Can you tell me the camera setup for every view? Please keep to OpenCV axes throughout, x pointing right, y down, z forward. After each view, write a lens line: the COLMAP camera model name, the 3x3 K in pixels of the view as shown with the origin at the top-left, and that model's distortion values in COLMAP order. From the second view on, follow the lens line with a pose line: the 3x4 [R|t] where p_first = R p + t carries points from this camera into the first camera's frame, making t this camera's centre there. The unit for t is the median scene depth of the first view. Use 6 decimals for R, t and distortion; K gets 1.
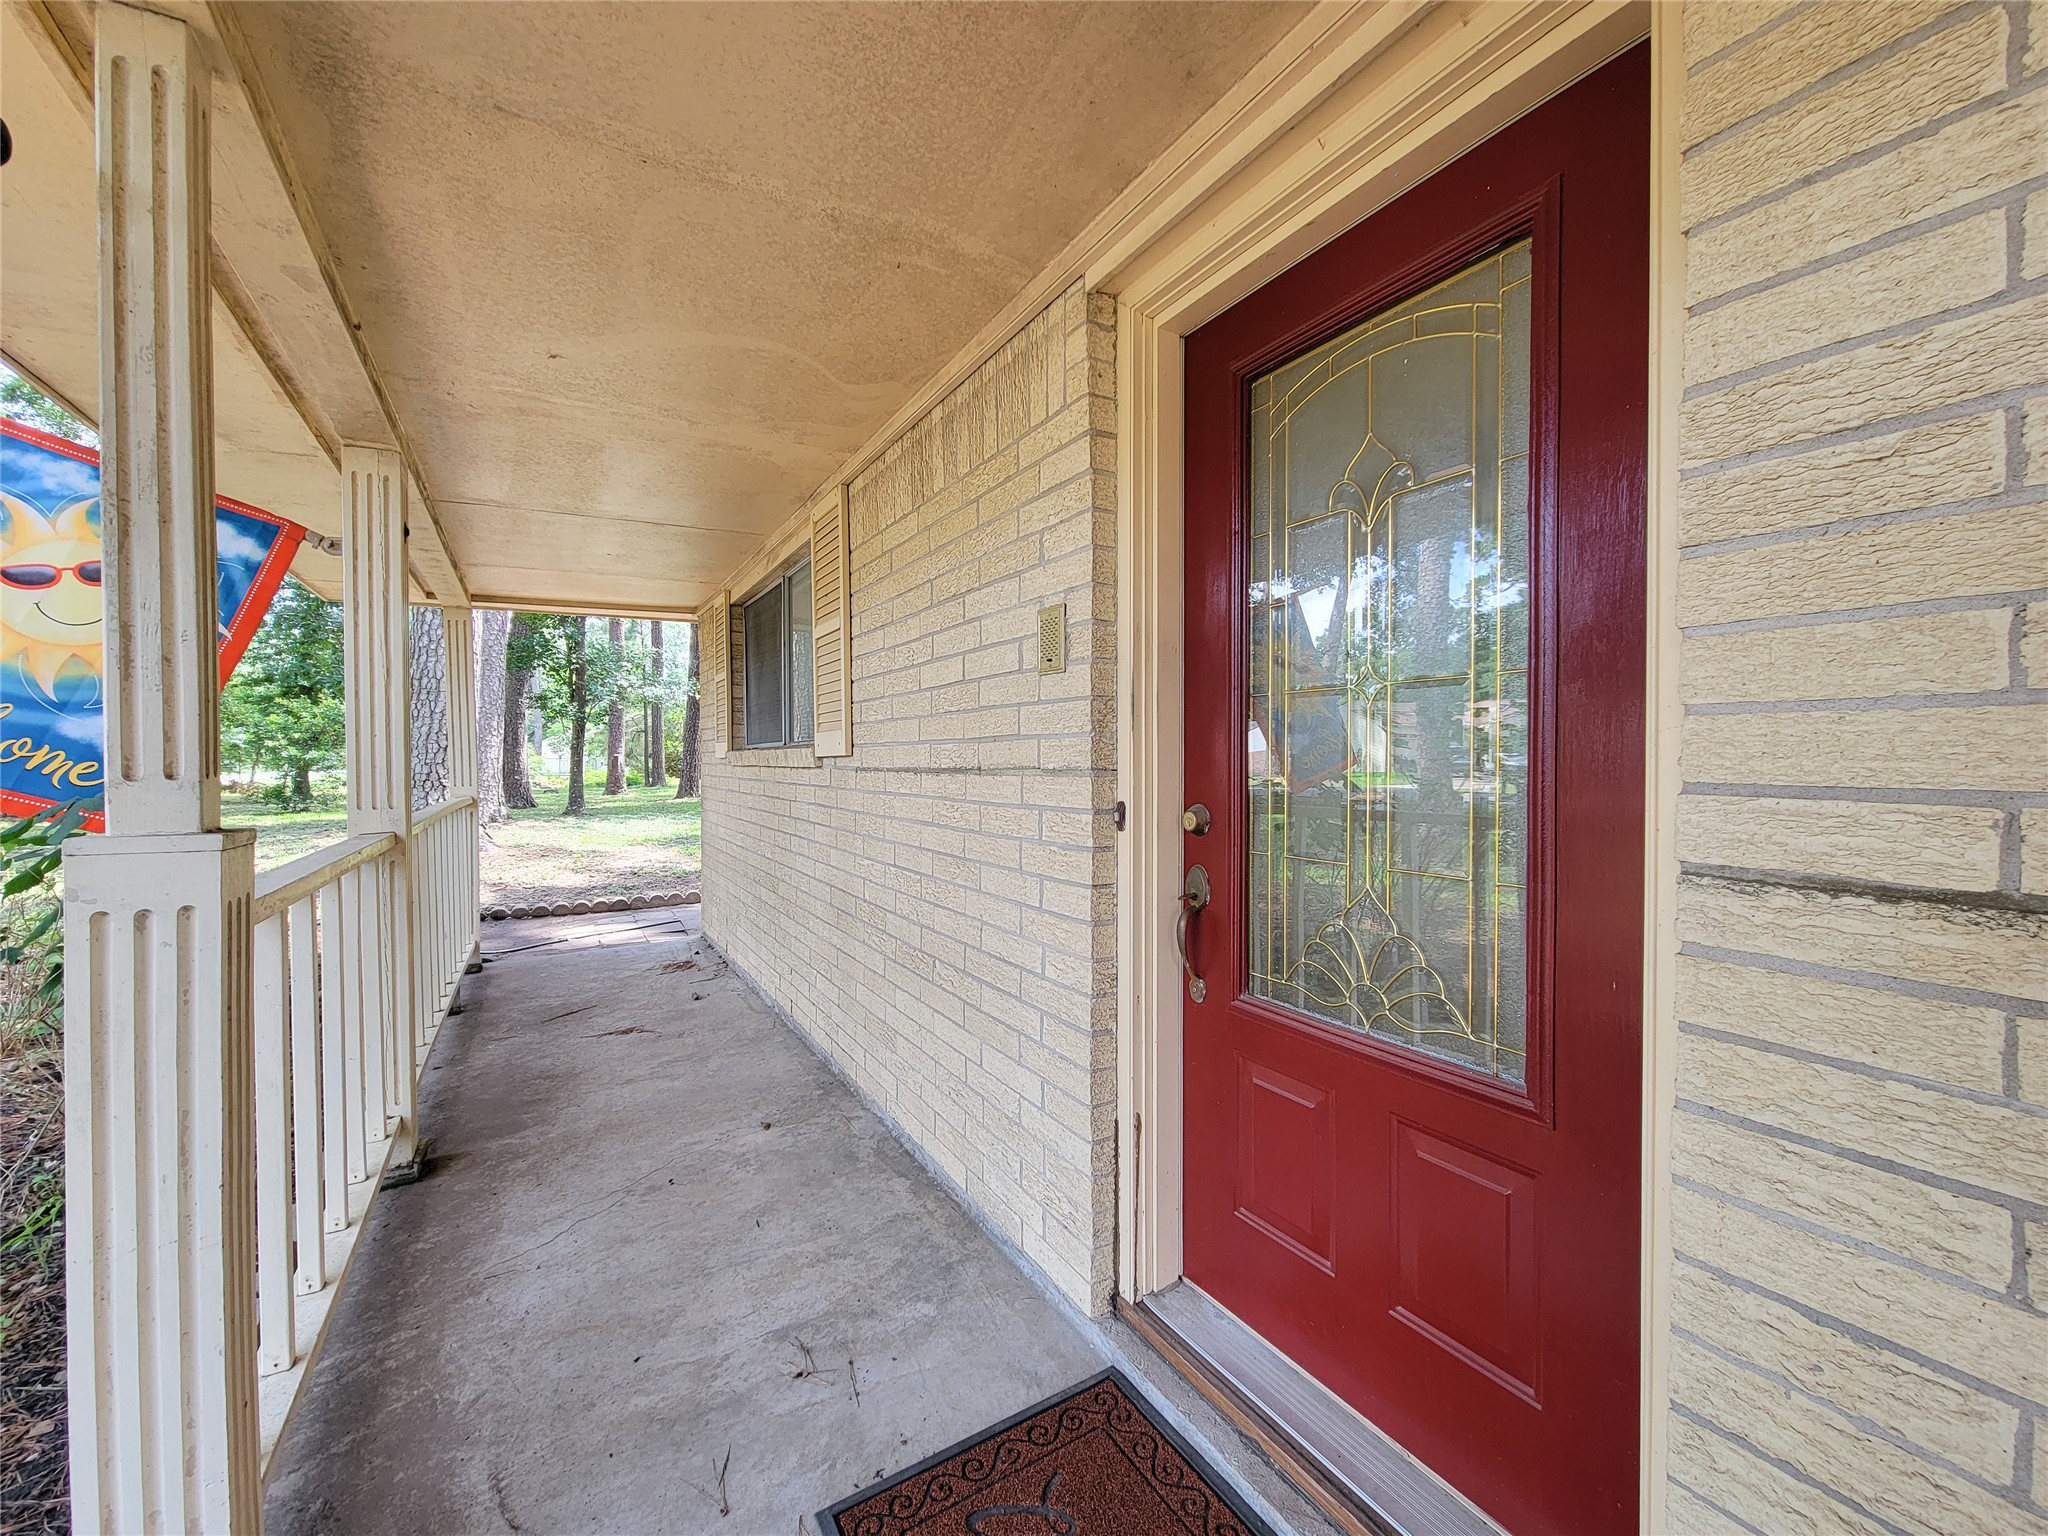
lens RADIAL K [[868.6, 0, 998.7], [0, 868.6, 747.8], [0, 0, 1]] dist [-0.001850, -0.000241]
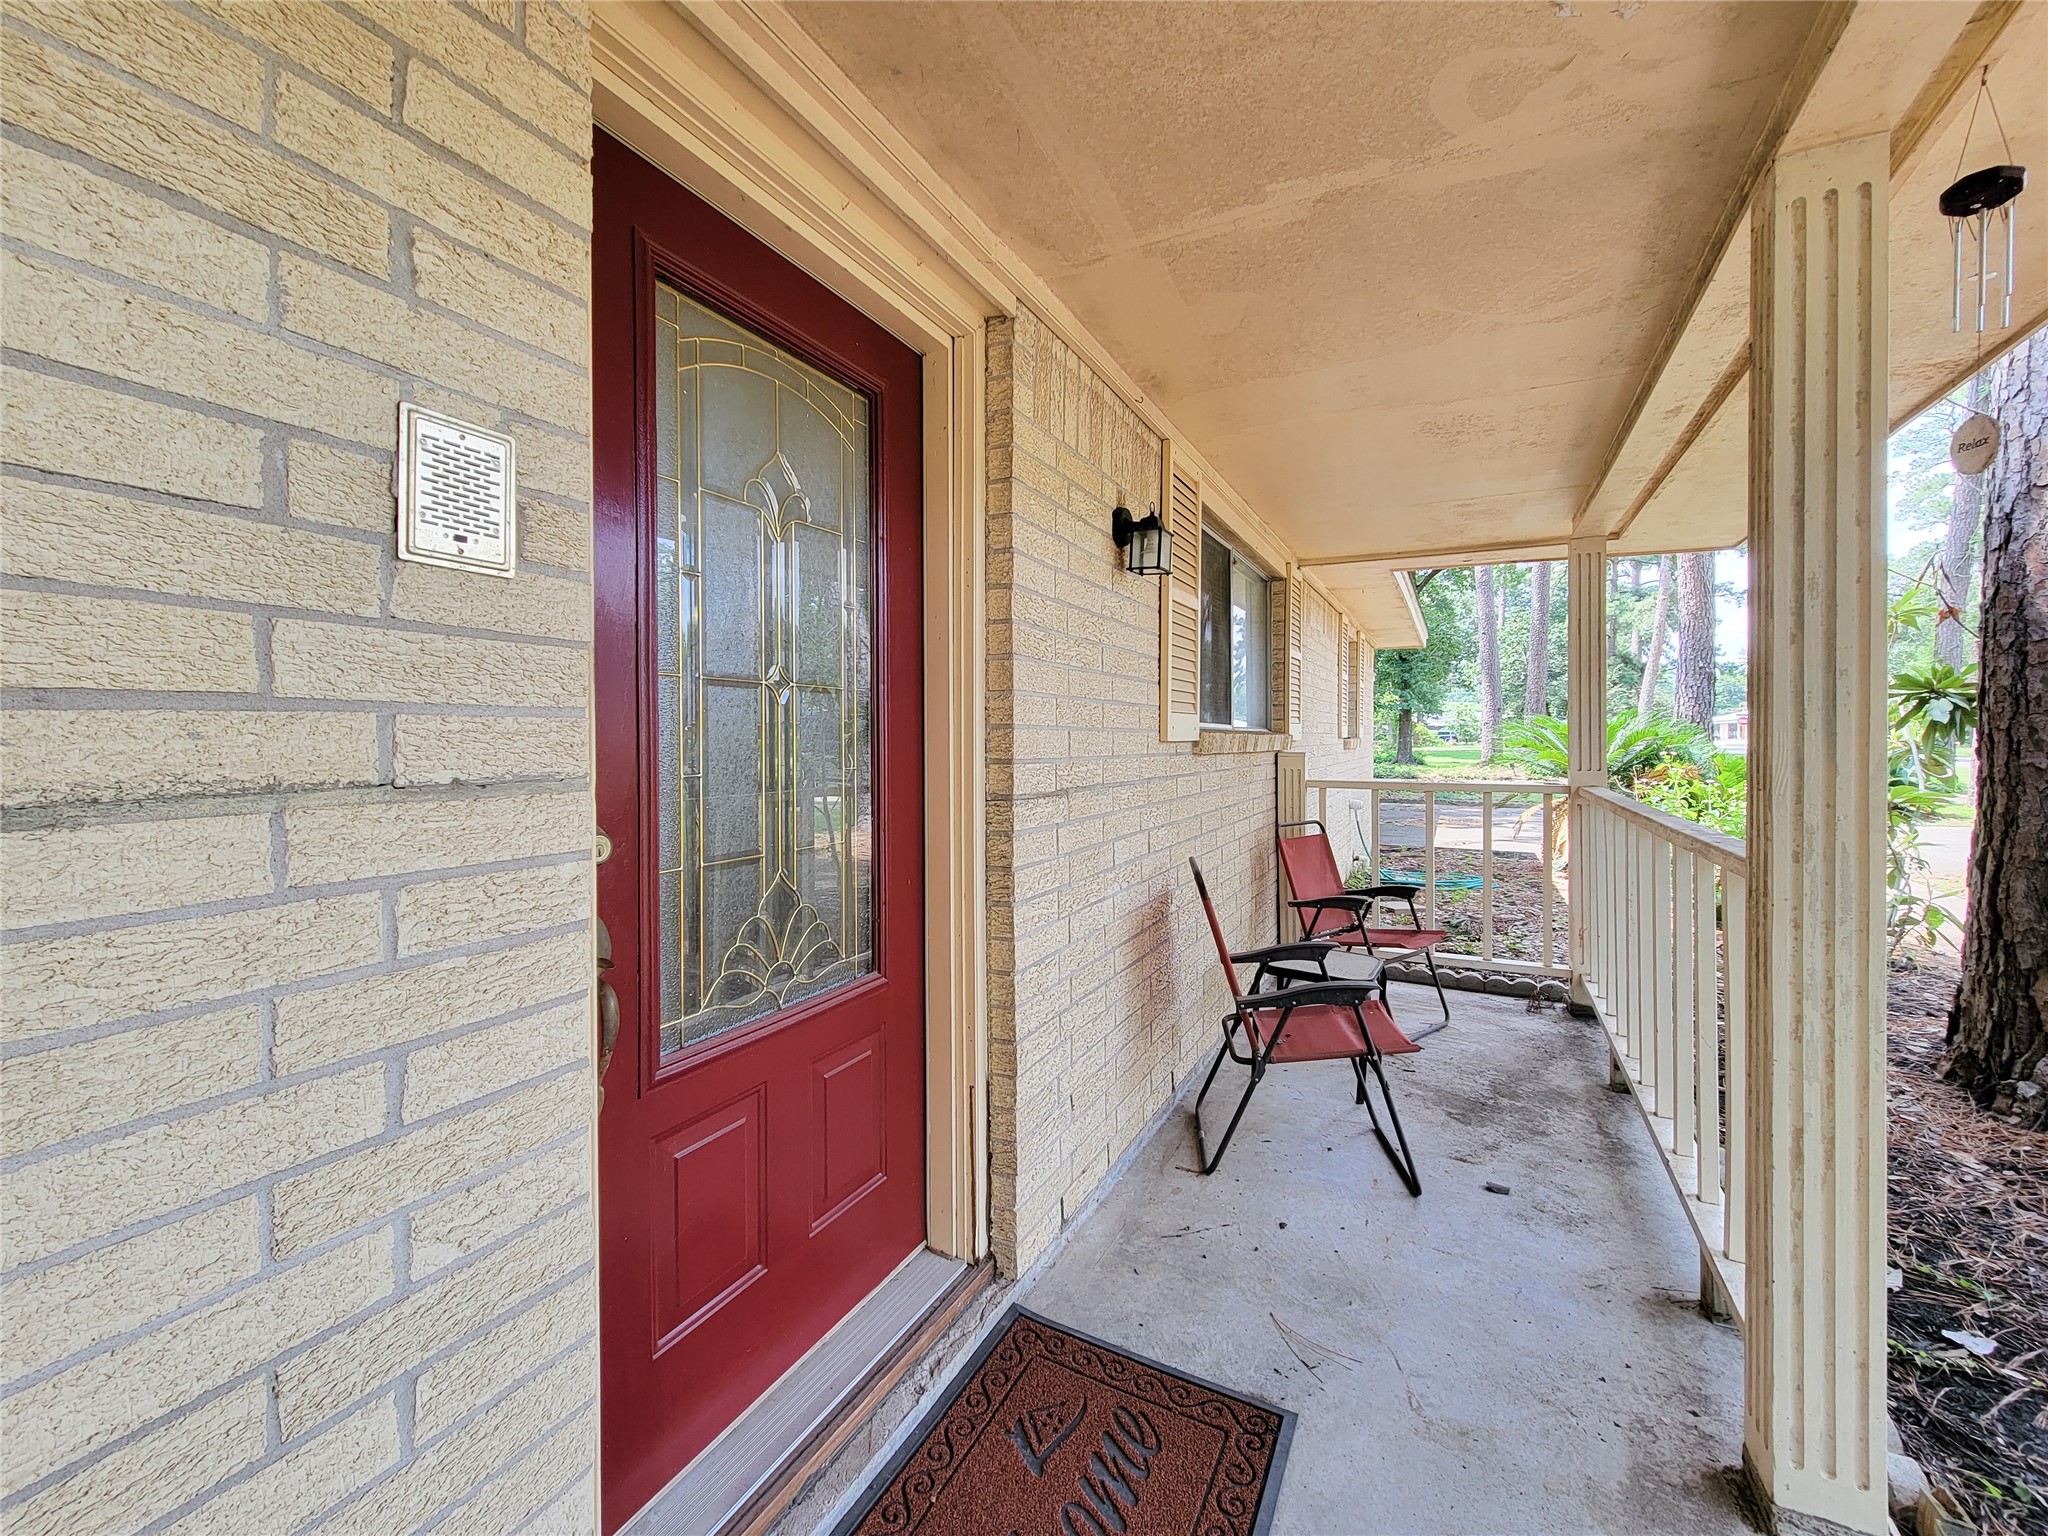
lens RADIAL K [[868.6, 0, 998.7], [0, 868.6, 747.8], [0, 0, 1]] dist [-0.001850, -0.000241]
pose [[-0.556044, 0.015138, 0.831015, -0.506514], [0.023708, 0.999716, -0.002348, 0.016107], [-0.830814, 0.018396, -0.556245, 1.116783]]
